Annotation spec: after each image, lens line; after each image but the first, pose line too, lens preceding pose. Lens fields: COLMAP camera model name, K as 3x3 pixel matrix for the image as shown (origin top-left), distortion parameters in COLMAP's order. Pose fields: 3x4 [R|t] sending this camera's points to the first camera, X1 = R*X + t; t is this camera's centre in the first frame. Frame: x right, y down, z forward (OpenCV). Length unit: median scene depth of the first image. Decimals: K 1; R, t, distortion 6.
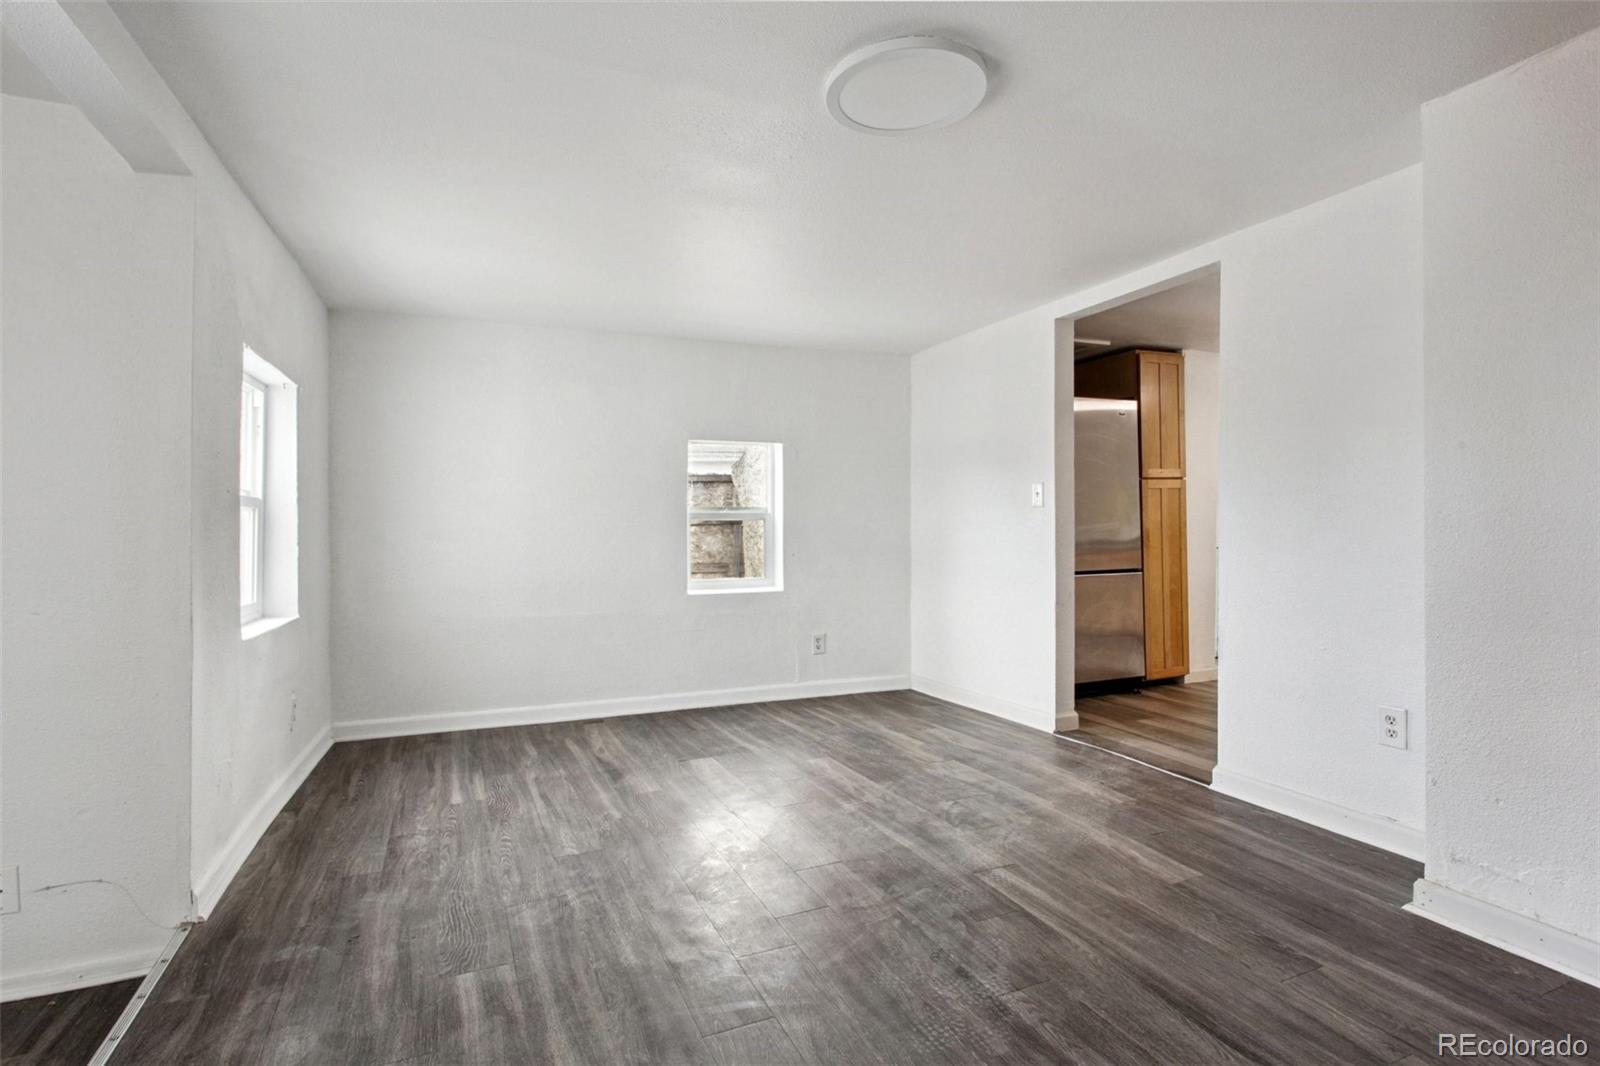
lens RADIAL K [[777.5, 0, 800.0], [0, 777.5, 533.0], [0, 0, 1]] dist [-0.007648, -0.000218]
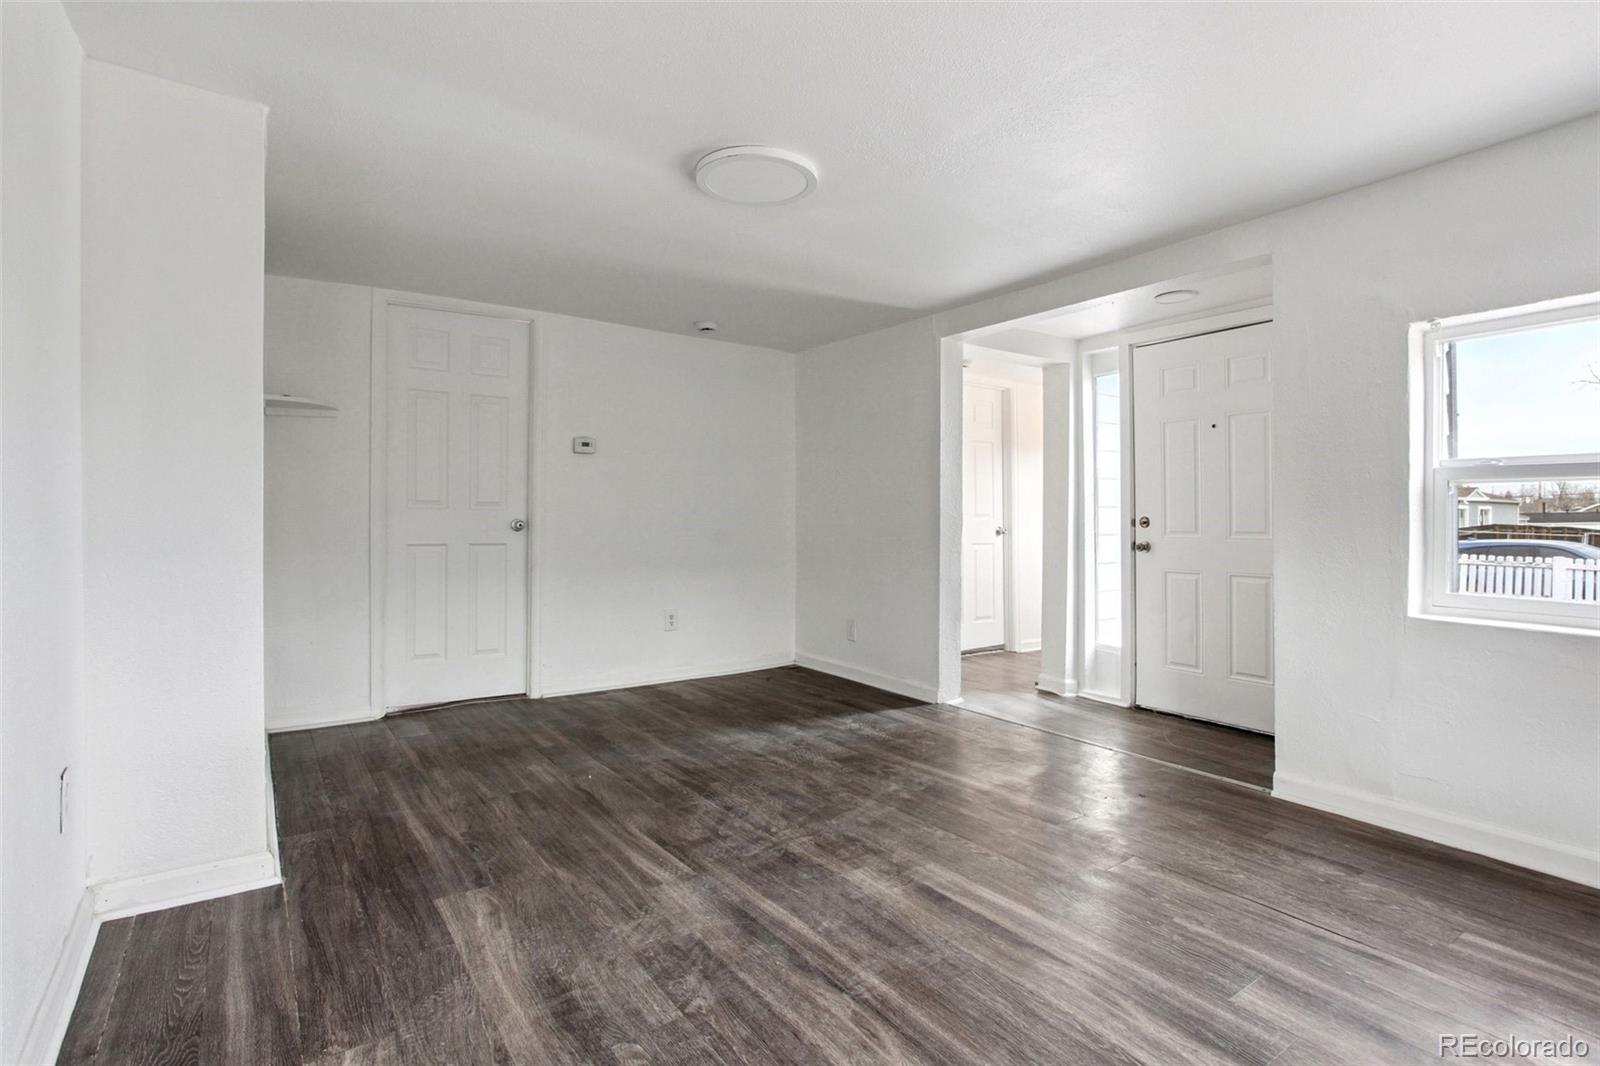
lens RADIAL K [[793.2, 0, 799.2], [0, 793.2, 506.3], [0, 0, 1]] dist [-0.014779, 0.001441]
pose [[-0.981449, -0.003474, -0.191693, 0.250361], [-0.001754, 0.999957, -0.009145, -0.000561], [0.191716, -0.008639, -0.981412, 1.716656]]
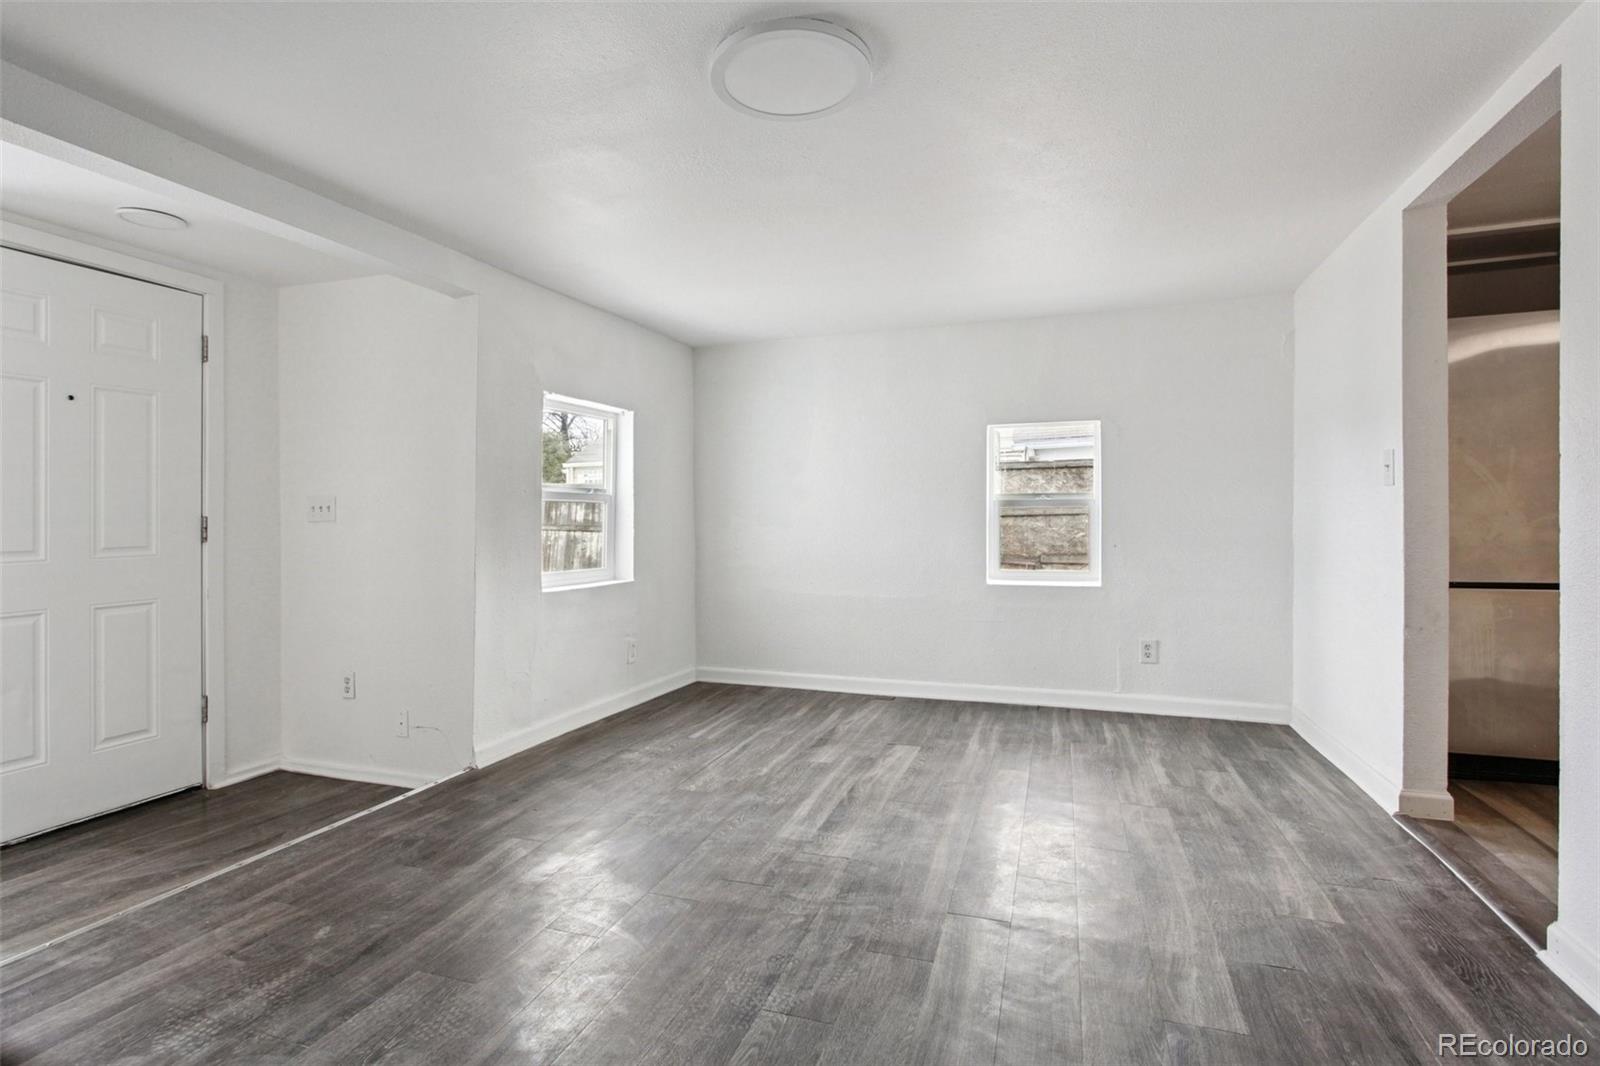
lens RADIAL K [[785.9, 0, 791.5], [0, 785.9, 512.3], [0, 0, 1]] dist [-0.000651, 0.000598]
pose [[0.728876, -0.008230, -0.684596, 0.613326], [0.002774, 0.999955, -0.009068, -0.004557], [0.684640, 0.004710, 0.728866, 0.203048]]
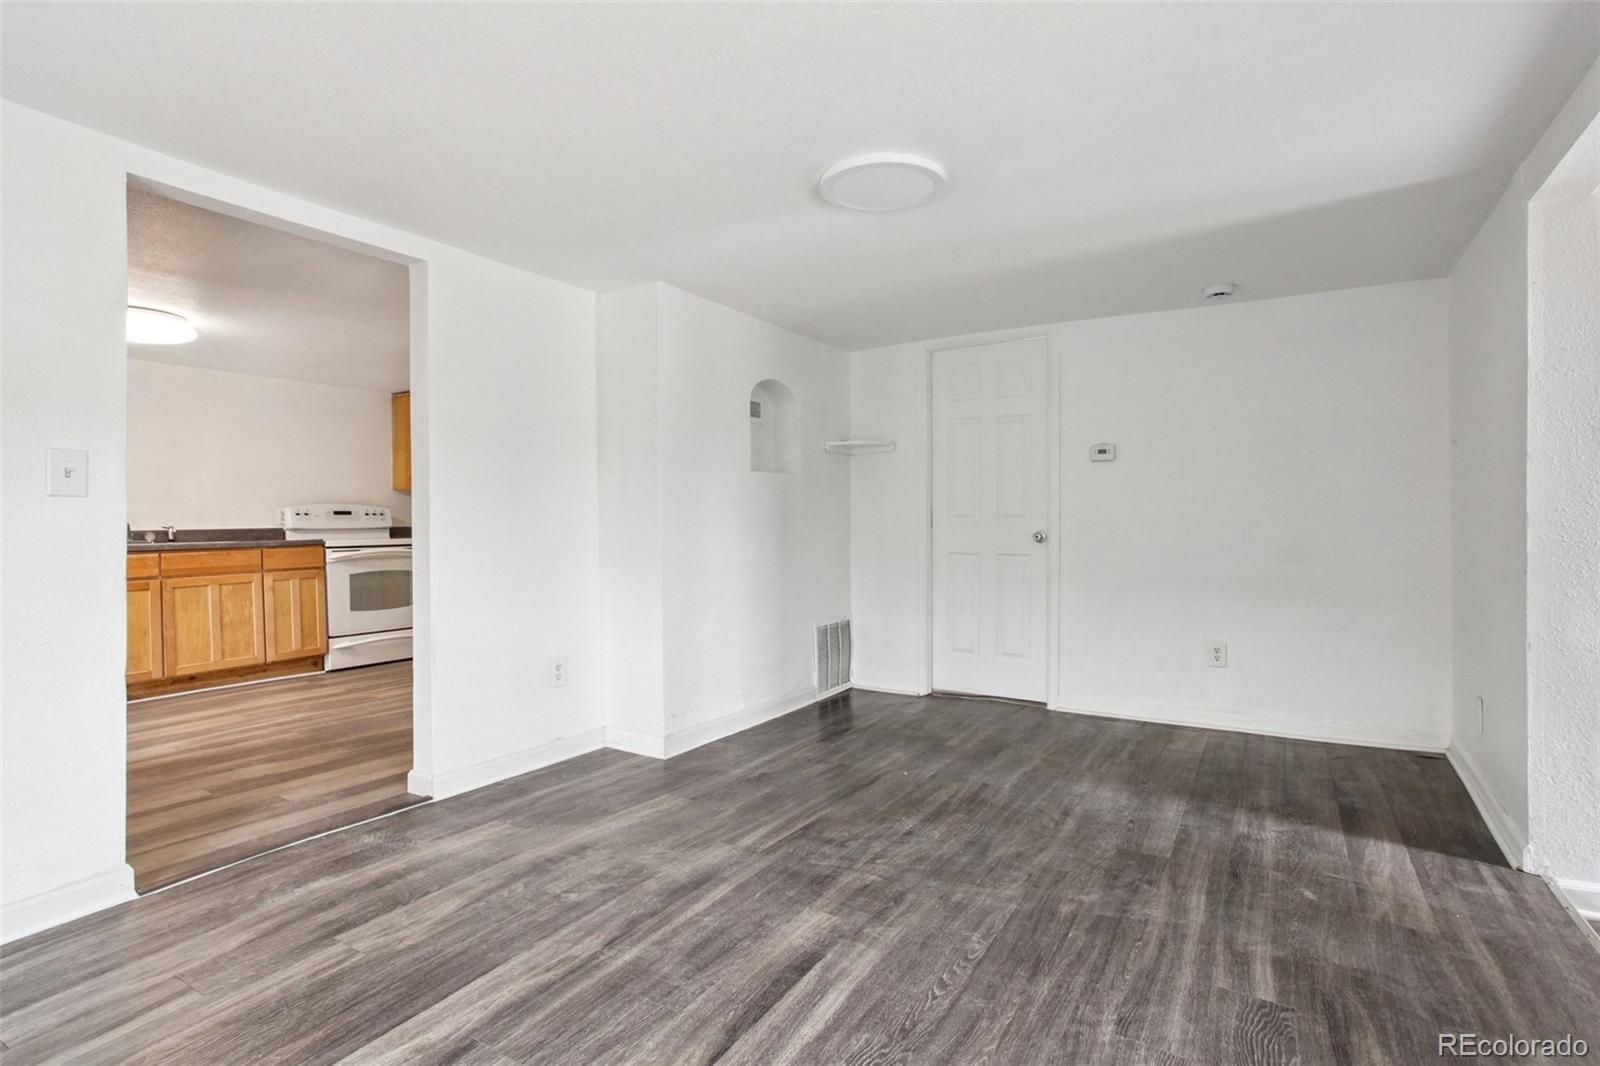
lens RADIAL K [[779.6, 0, 777.6], [0, 779.6, 548.6], [0, 0, 1]] dist [-0.030674, 0.000694]
pose [[-0.537988, -0.017541, 0.842770, -0.599044], [0.014573, 0.999441, 0.030104, -0.011388], [-0.842827, 0.028477, -0.537431, 1.343495]]
